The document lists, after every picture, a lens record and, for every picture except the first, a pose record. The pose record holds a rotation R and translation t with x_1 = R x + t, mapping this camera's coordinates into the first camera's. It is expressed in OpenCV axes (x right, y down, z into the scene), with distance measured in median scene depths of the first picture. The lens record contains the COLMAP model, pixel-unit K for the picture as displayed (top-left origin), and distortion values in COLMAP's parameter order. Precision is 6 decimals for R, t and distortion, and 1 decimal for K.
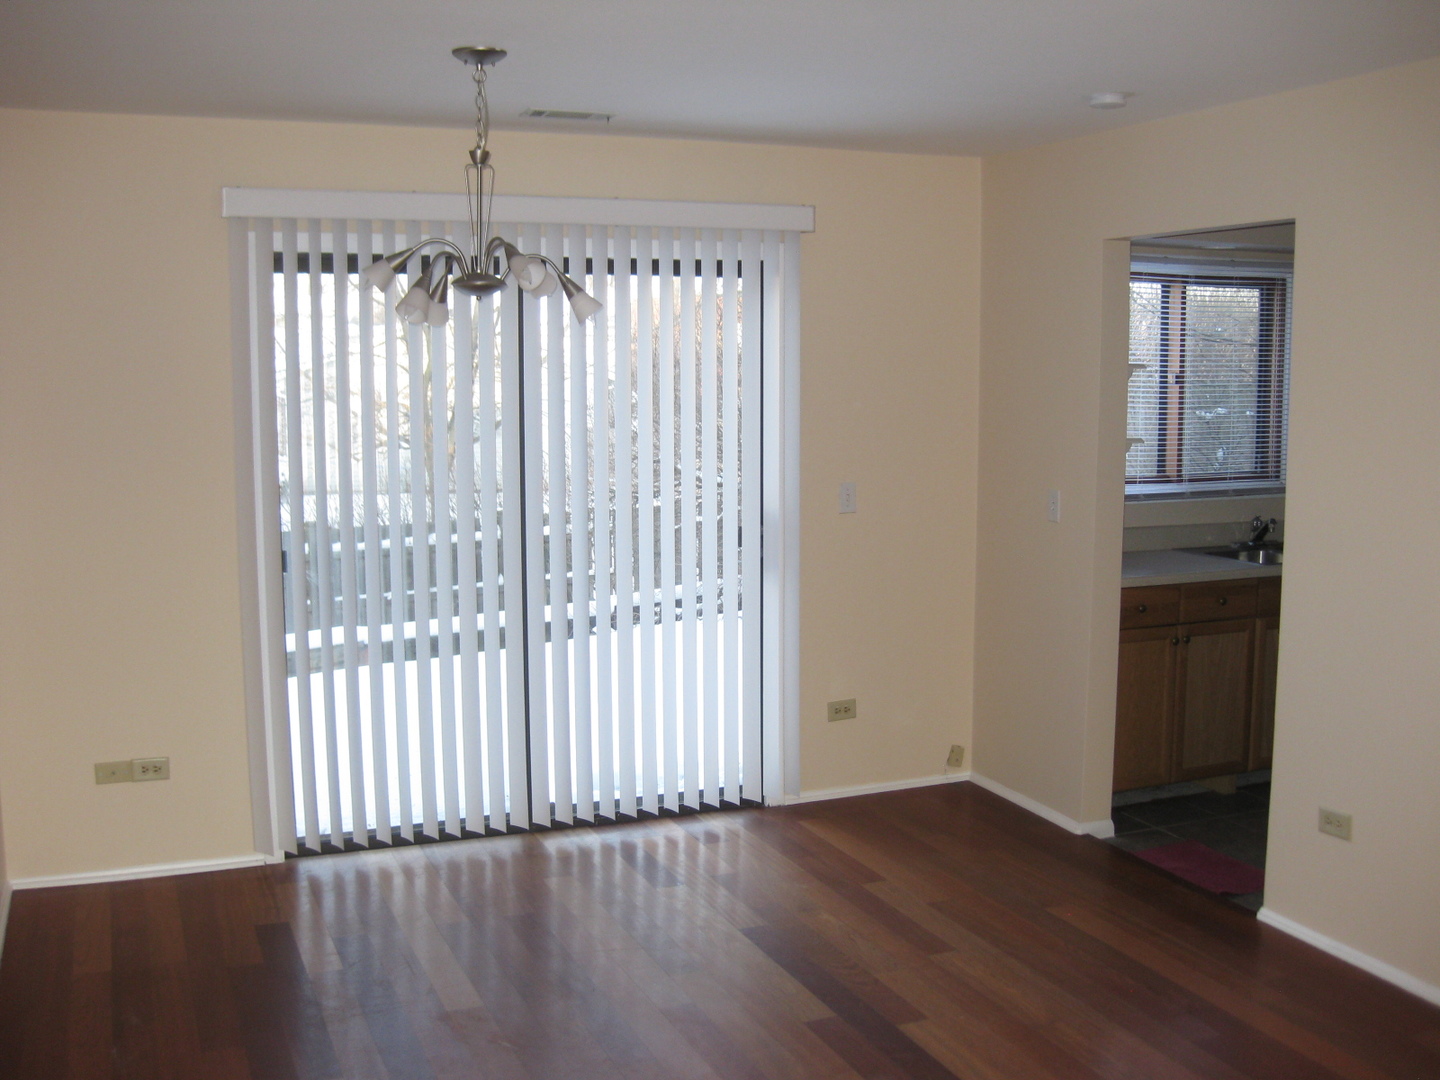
lens RADIAL K [[1483.7, 0, 720.0], [0, 1483.7, 540.0], [0, 0, 1]] dist [-0.216554, 0.221164]
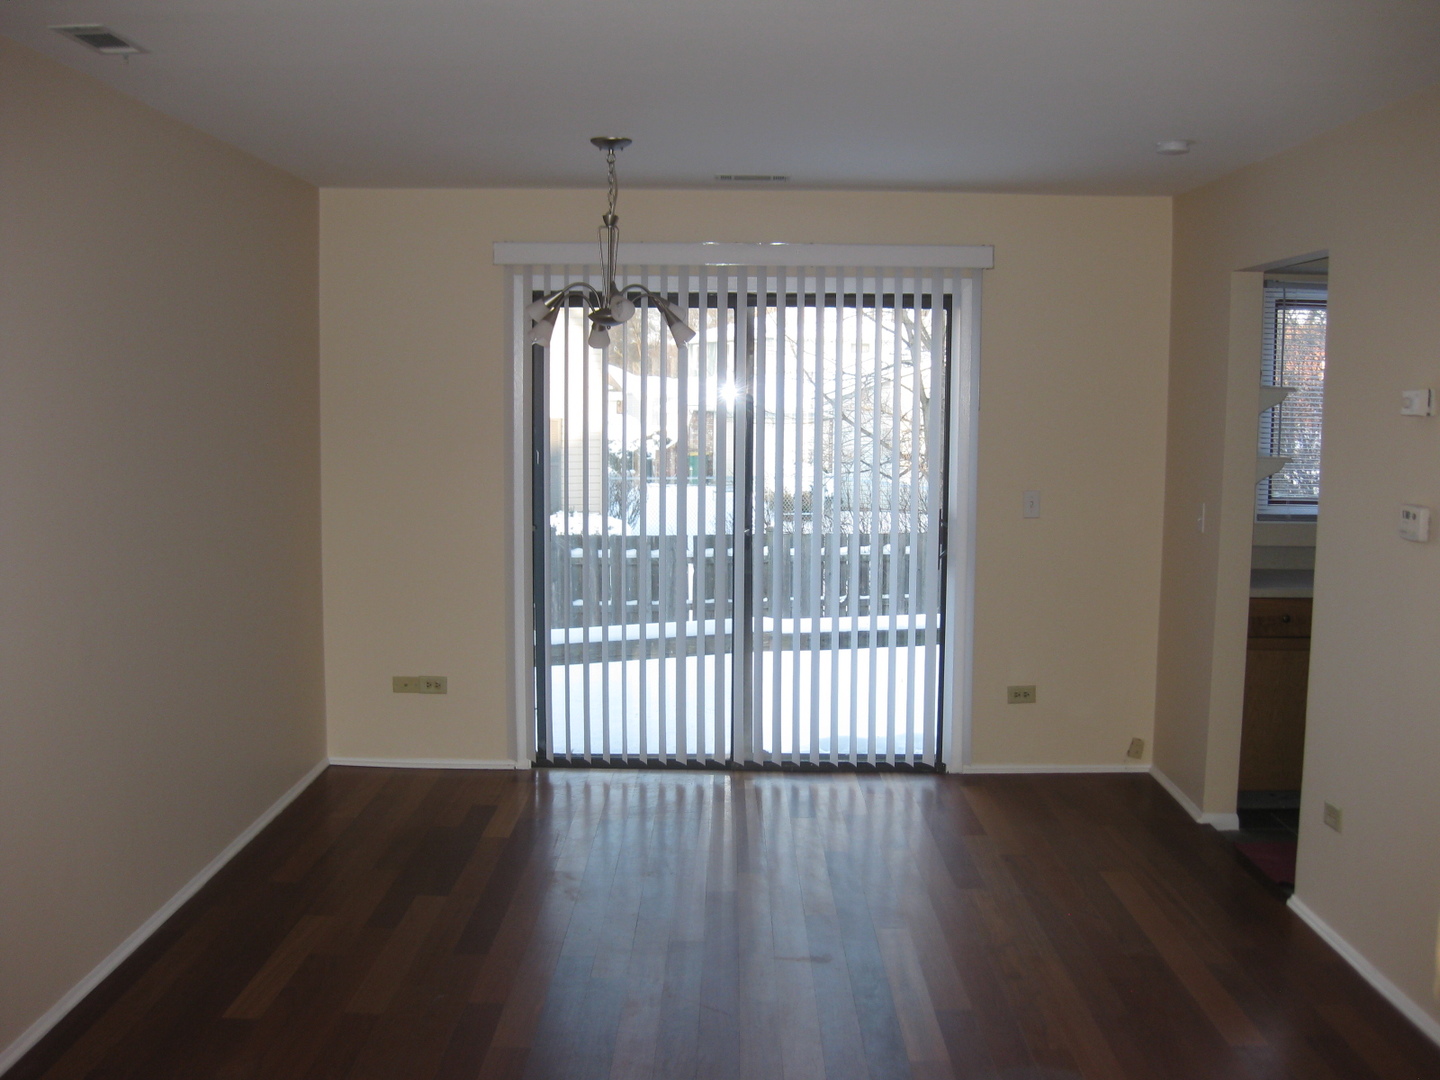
lens RADIAL K [[1483.7, 0, 720.0], [0, 1483.7, 540.0], [0, 0, 1]] dist [-0.216554, 0.221164]
pose [[0.922587, 0.048918, -0.382675, 0.317868], [-0.055798, 0.998418, -0.006892, 0.020552], [0.381733, 0.027711, 0.923857, -0.126678]]
